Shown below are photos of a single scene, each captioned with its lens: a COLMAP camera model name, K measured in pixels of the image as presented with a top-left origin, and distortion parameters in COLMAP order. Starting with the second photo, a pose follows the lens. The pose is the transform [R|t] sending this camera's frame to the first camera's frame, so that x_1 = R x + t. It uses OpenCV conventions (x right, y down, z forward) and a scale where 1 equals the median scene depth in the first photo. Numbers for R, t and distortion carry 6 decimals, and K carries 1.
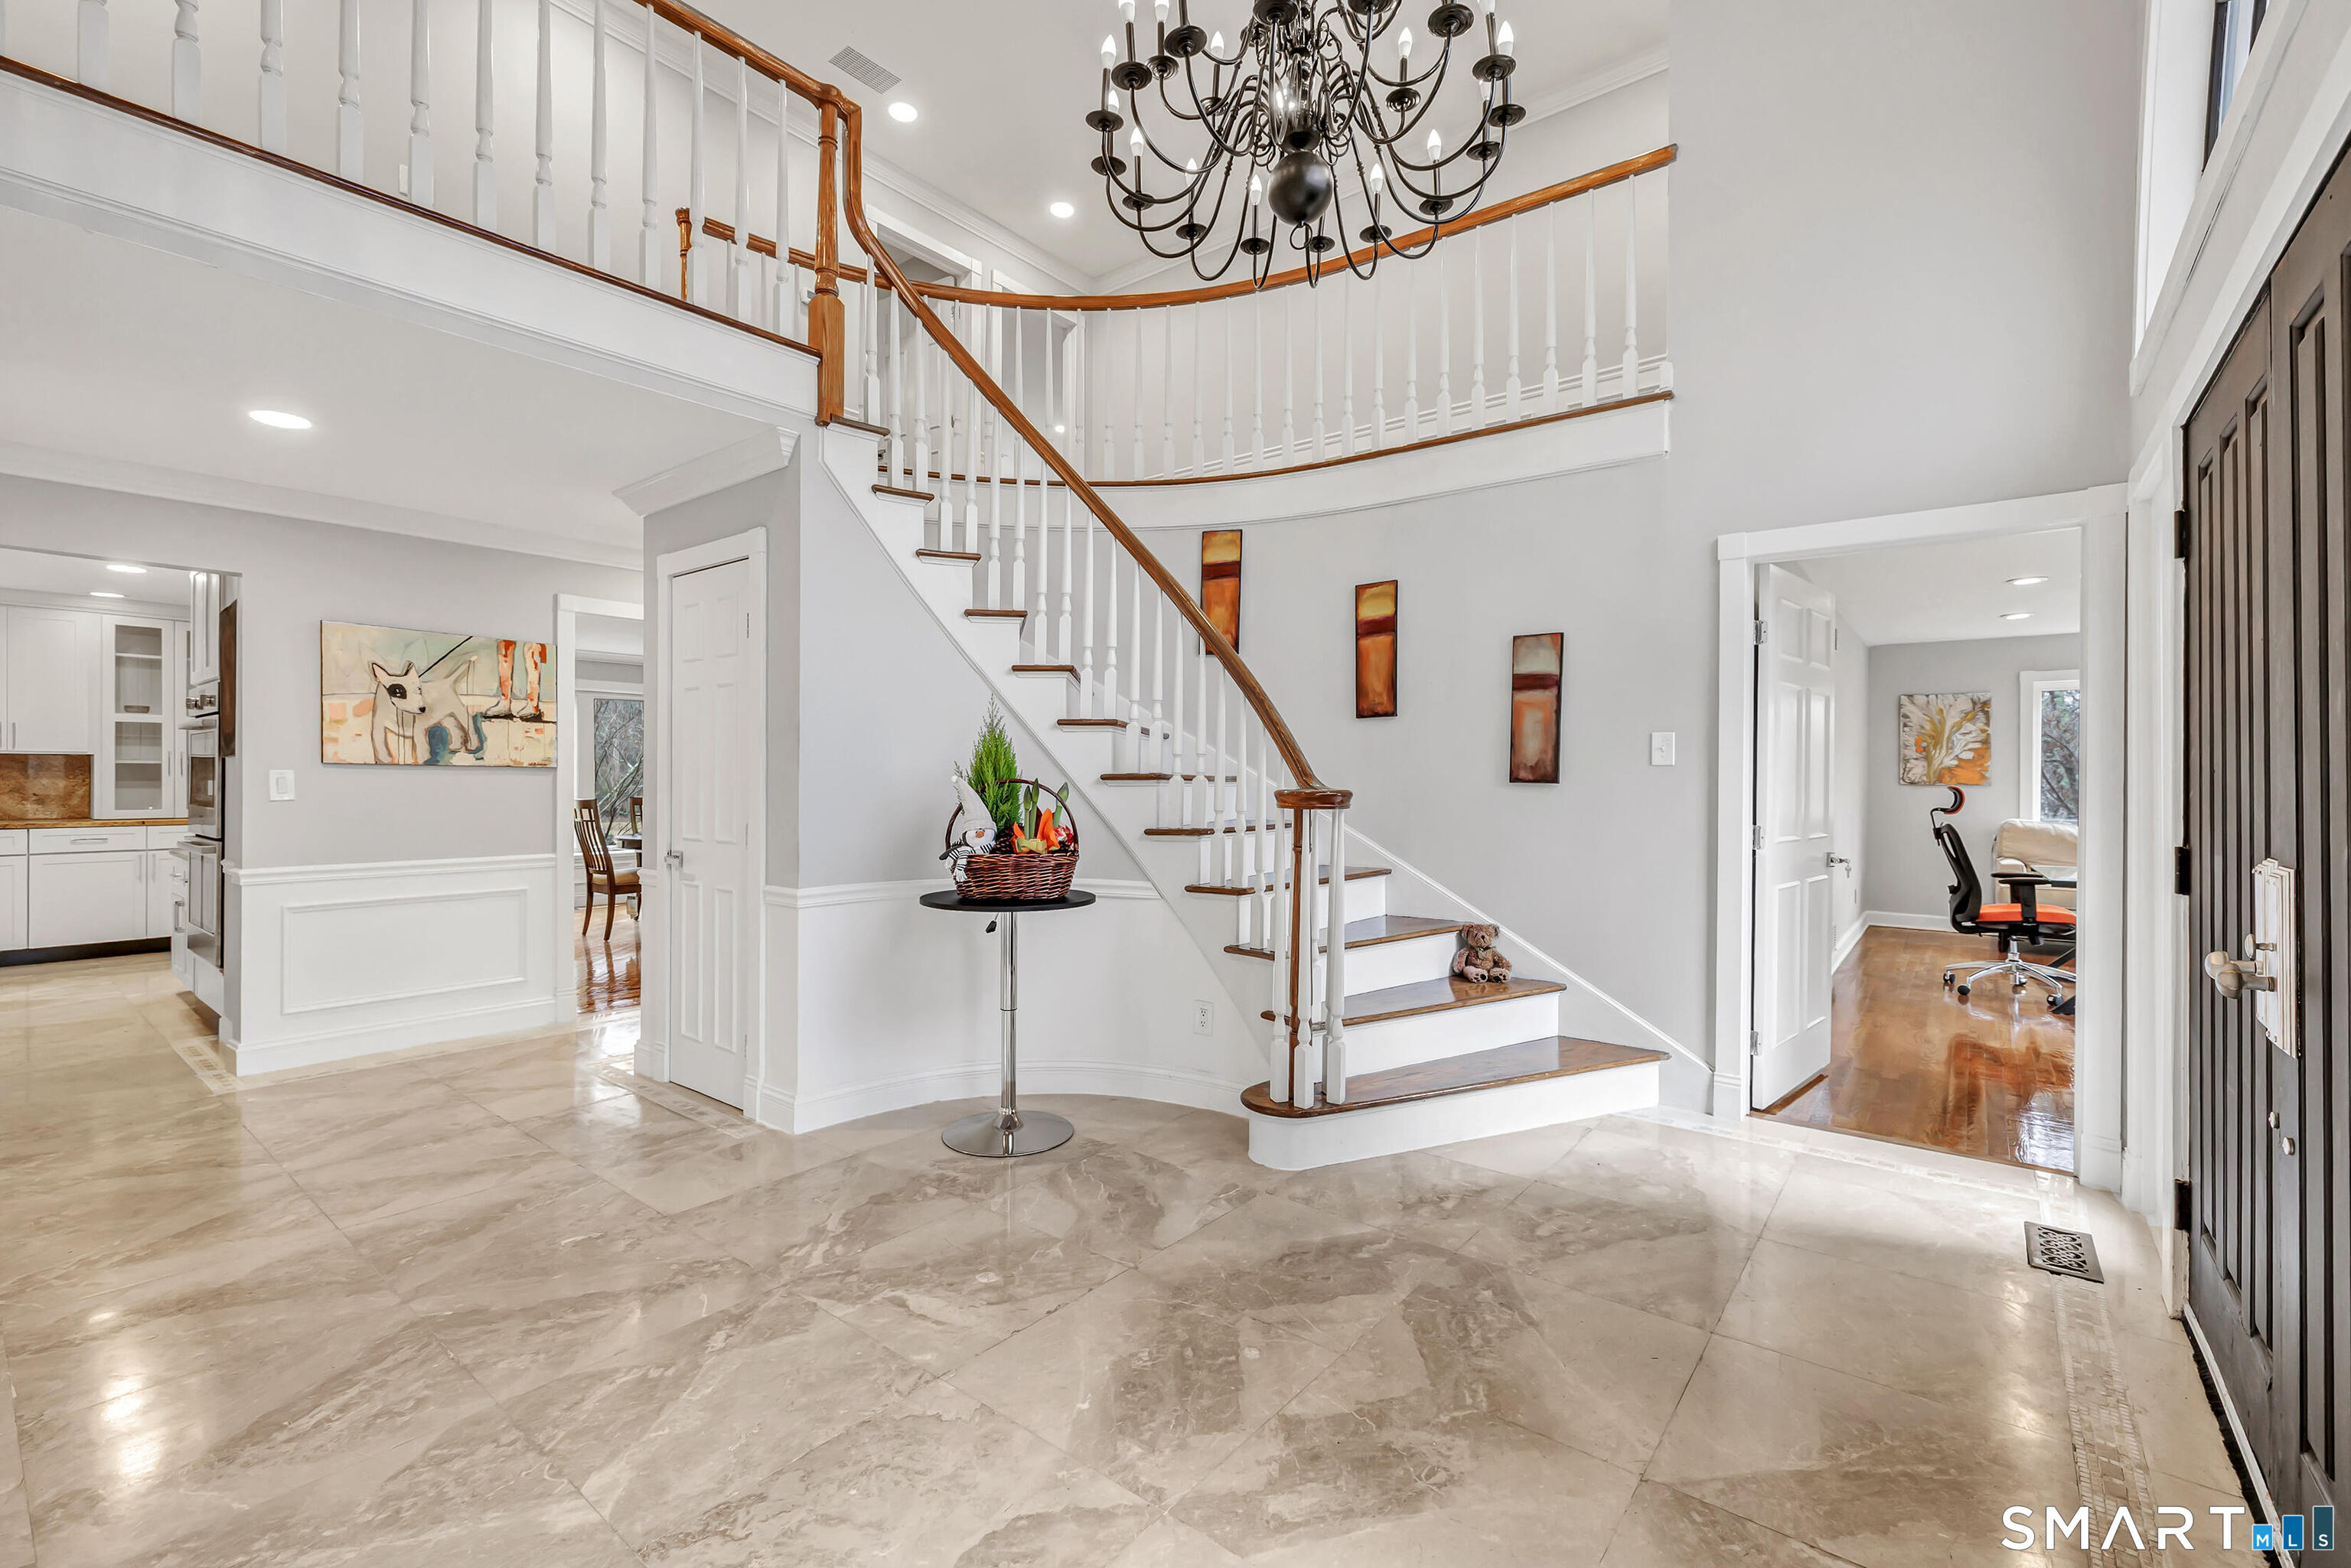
lens RADIAL K [[1014.0, 0, 1174.7], [0, 1014.0, 769.6], [0, 0, 1]] dist [-0.000638, -0.000114]
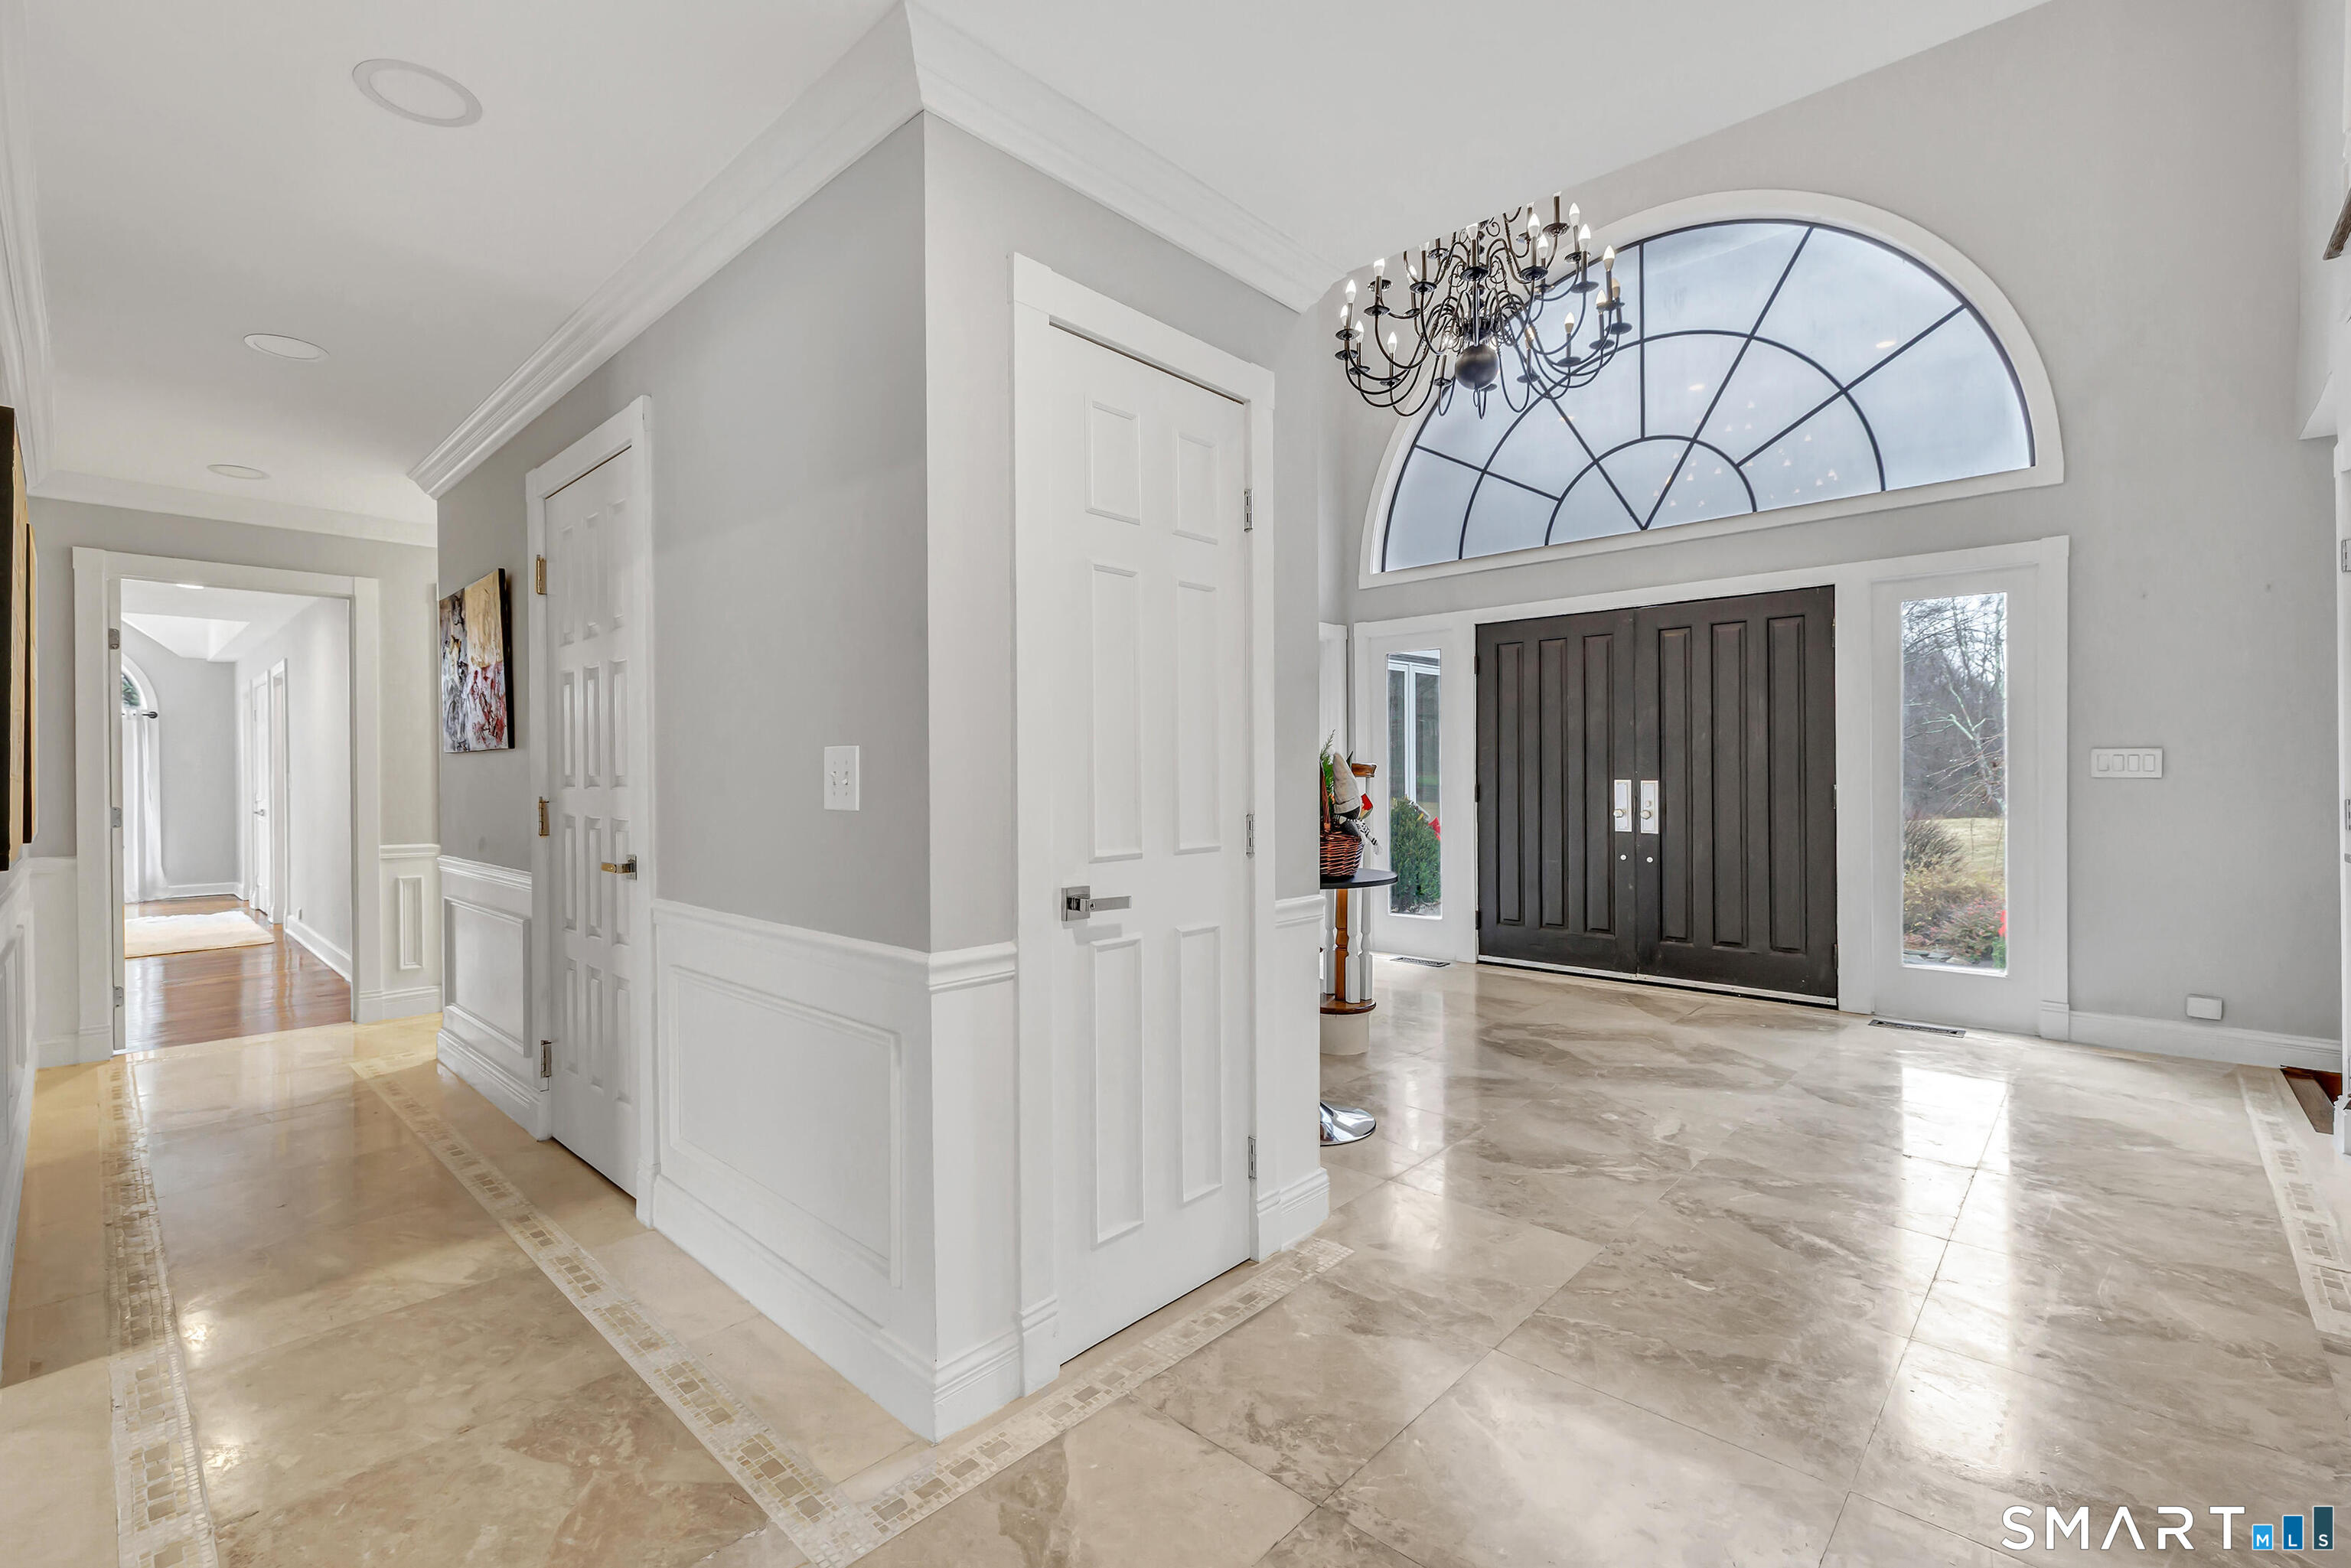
lens RADIAL K [[1014.0, 0, 1174.7], [0, 1014.0, 769.6], [0, 0, 1]] dist [-0.000638, -0.000114]
pose [[0.080954, -0.002503, 0.996715, -1.585252], [-0.001948, 0.999995, 0.002670, 0.035280], [-0.996716, -0.002157, 0.080949, 1.475493]]
